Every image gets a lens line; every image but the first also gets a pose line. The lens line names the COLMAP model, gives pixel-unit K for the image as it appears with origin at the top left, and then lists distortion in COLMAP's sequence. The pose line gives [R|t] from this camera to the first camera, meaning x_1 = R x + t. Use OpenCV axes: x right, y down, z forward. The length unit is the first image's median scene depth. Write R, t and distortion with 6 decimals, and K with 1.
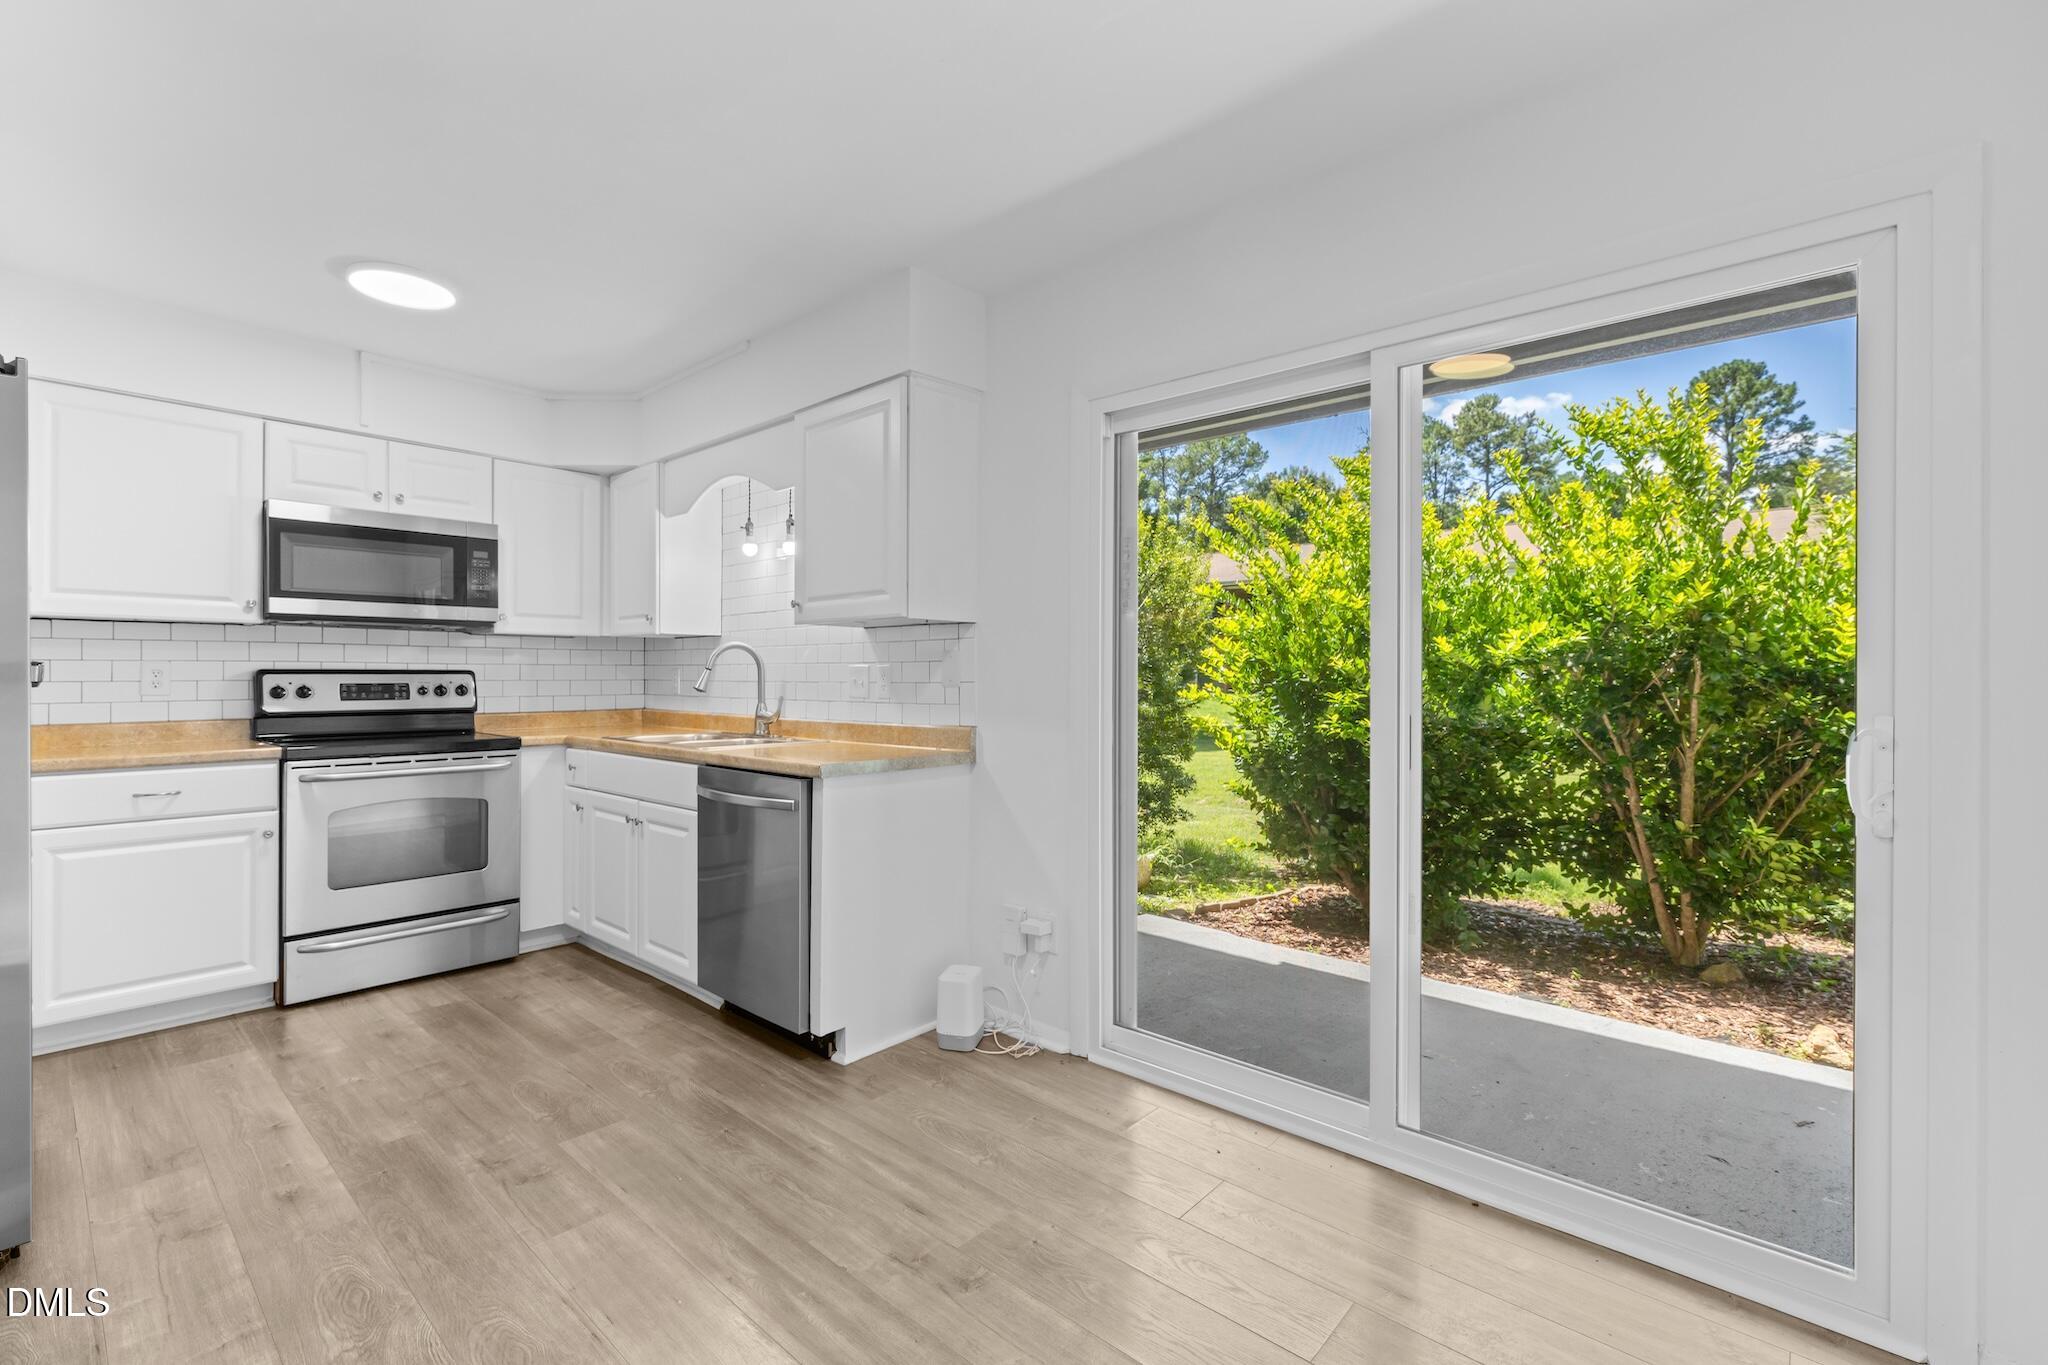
lens RADIAL K [[896.7, 0, 1020.6], [0, 896.7, 674.0], [0, 0, 1]] dist [-0.005249, 0.002816]
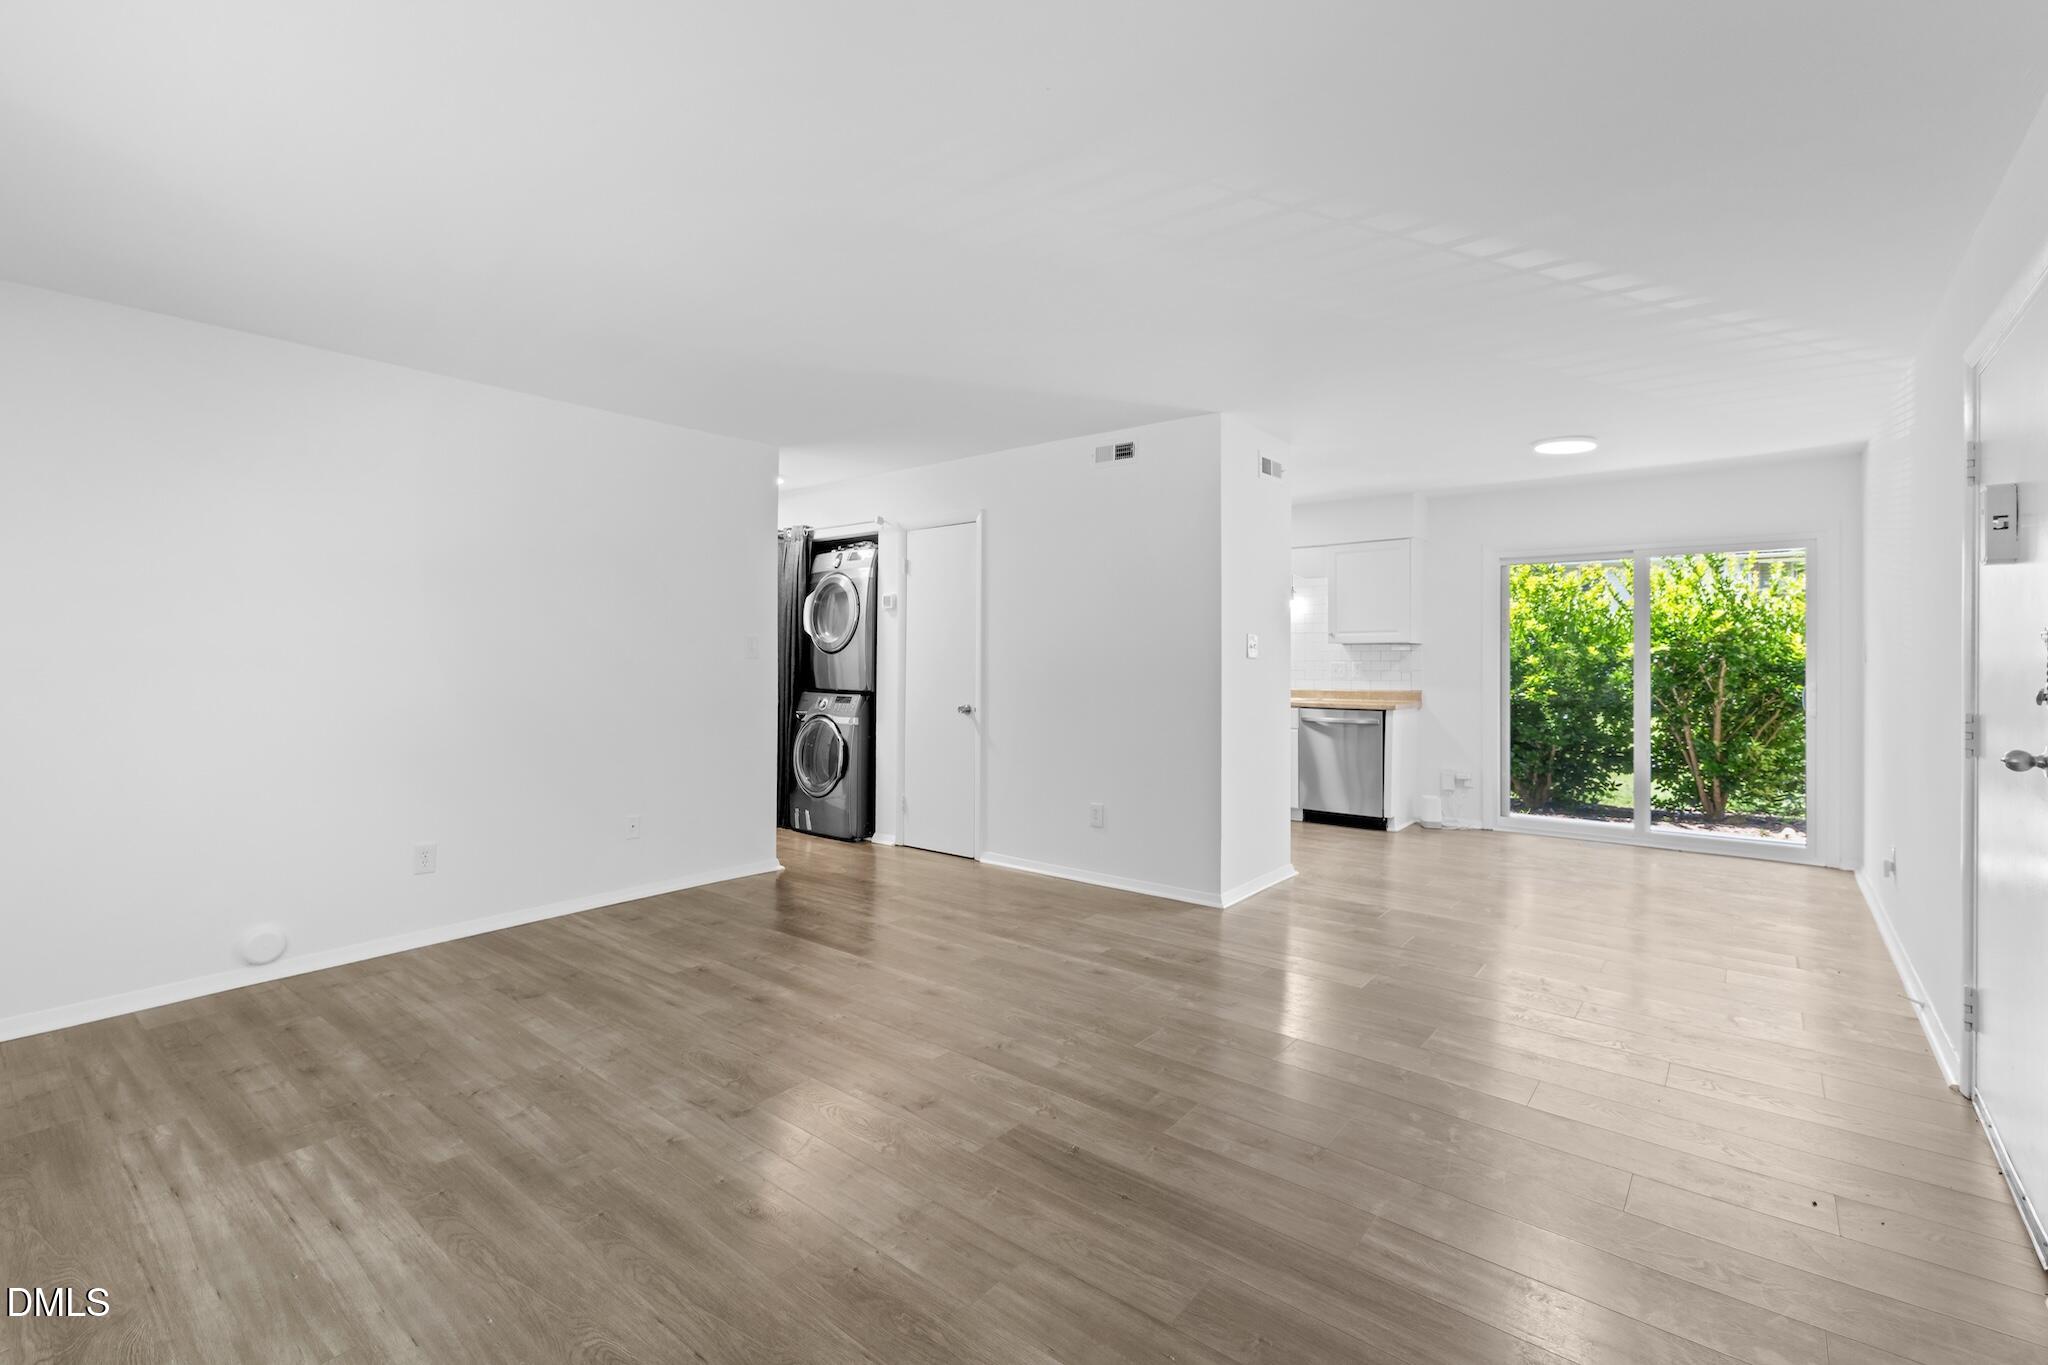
lens RADIAL K [[924.2, 0, 1008.9], [0, 924.2, 653.9], [0, 0, 1]] dist [-0.006006, 0.000815]
pose [[0.999015, 0.002953, 0.044281, -0.991160], [-0.002627, 0.999969, -0.007423, -0.009633], [-0.044302, 0.007299, 0.998992, -1.046470]]
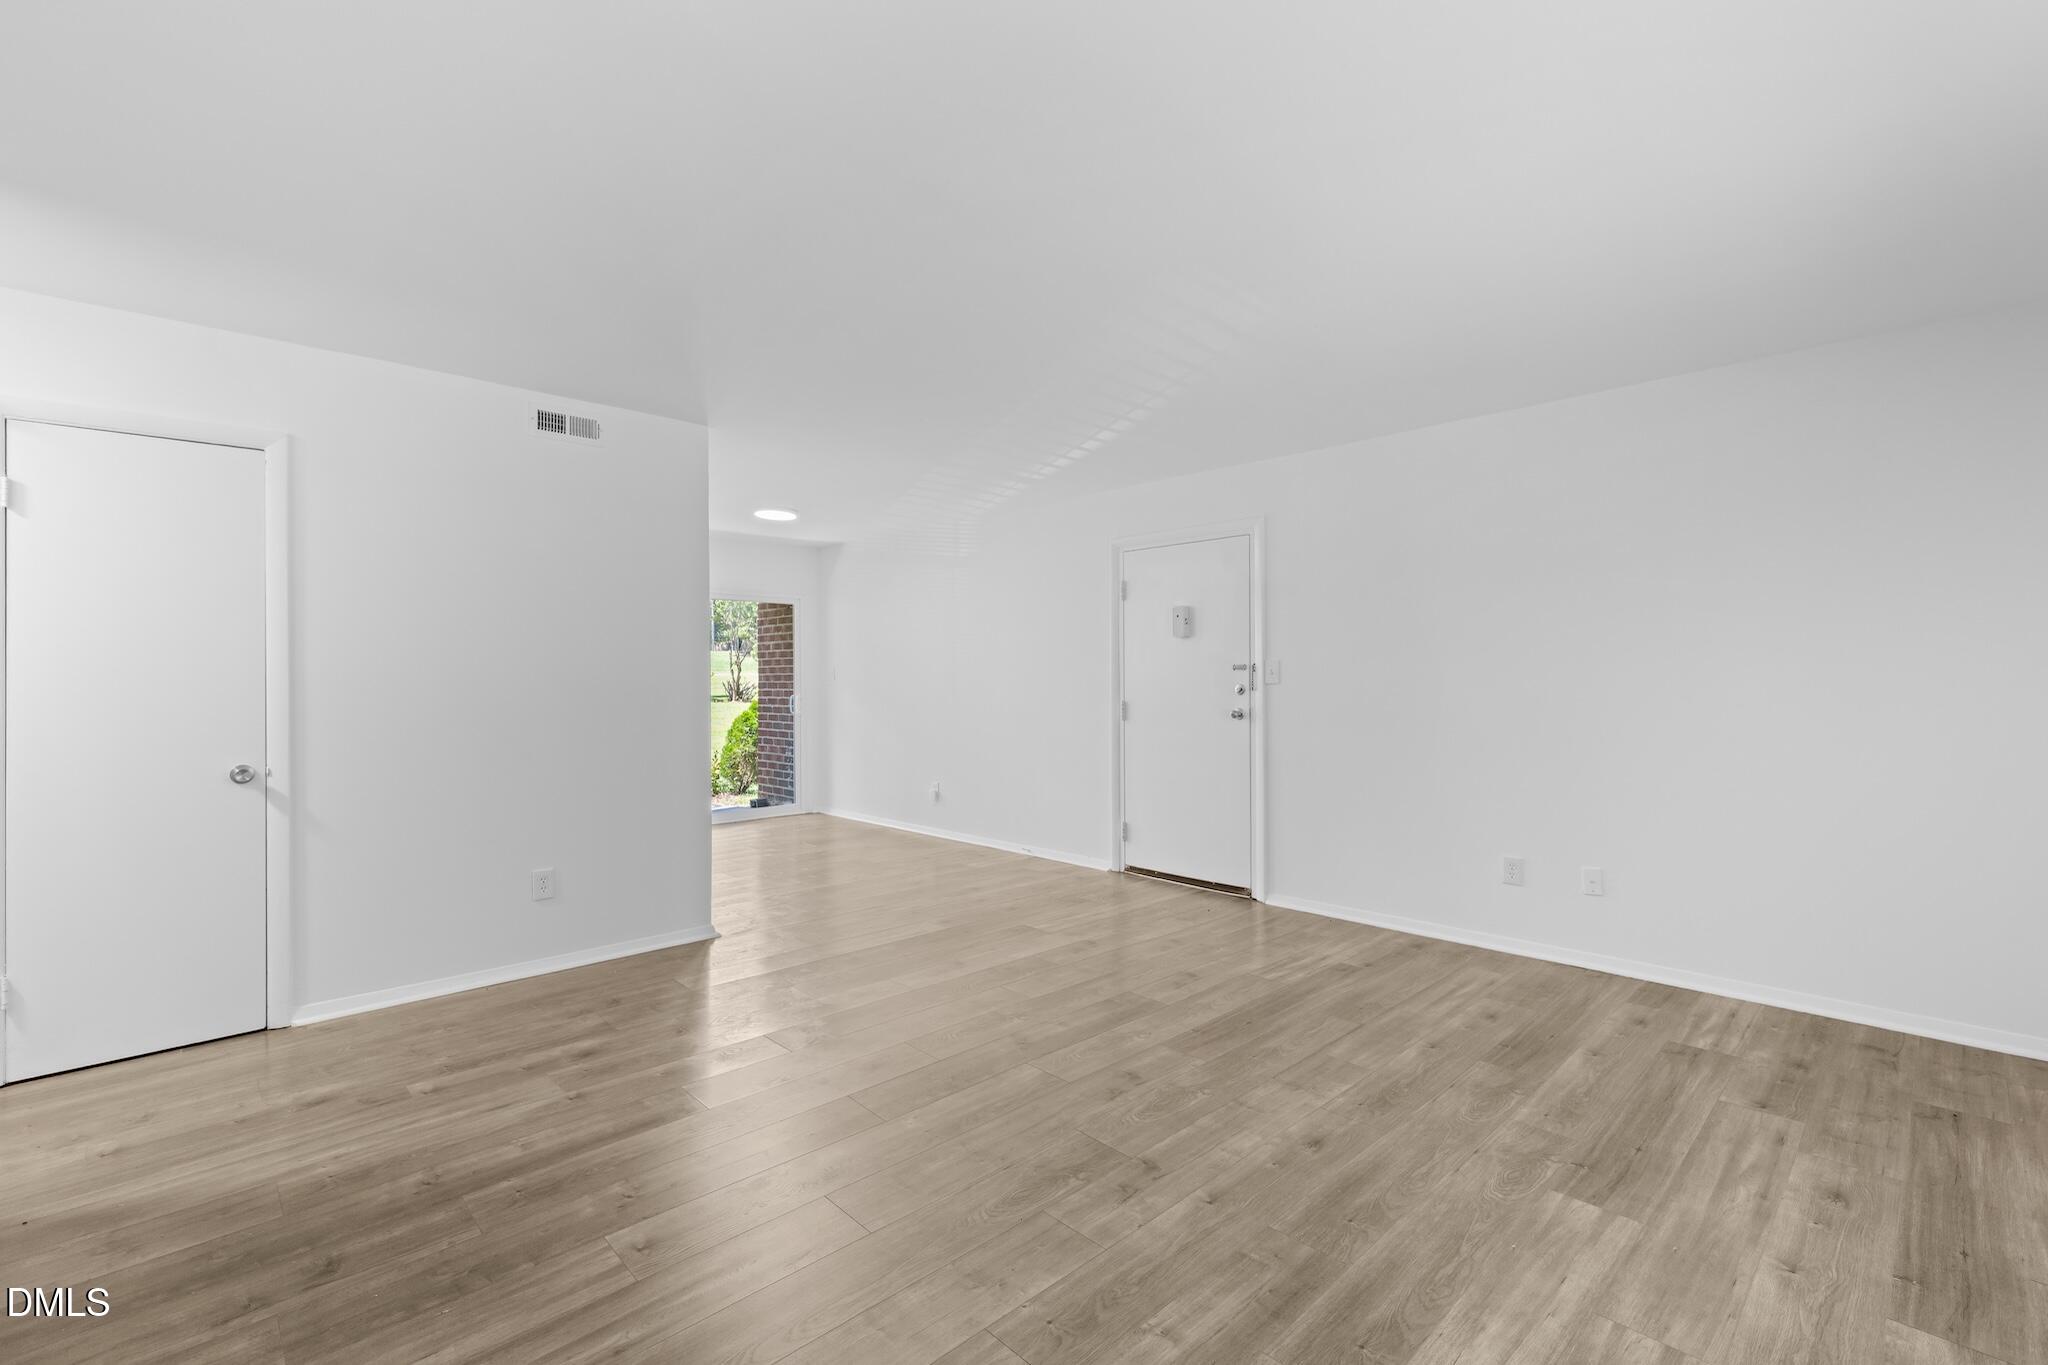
lens RADIAL K [[896.7, 0, 1032.1], [0, 896.7, 651.2], [0, 0, 1]] dist [-0.005249, 0.002816]
pose [[0.066222, 0.024702, 0.997499, -1.807524], [0.008987, 0.999638, -0.025351, -0.017554], [-0.997764, 0.010643, 0.065976, -0.304294]]
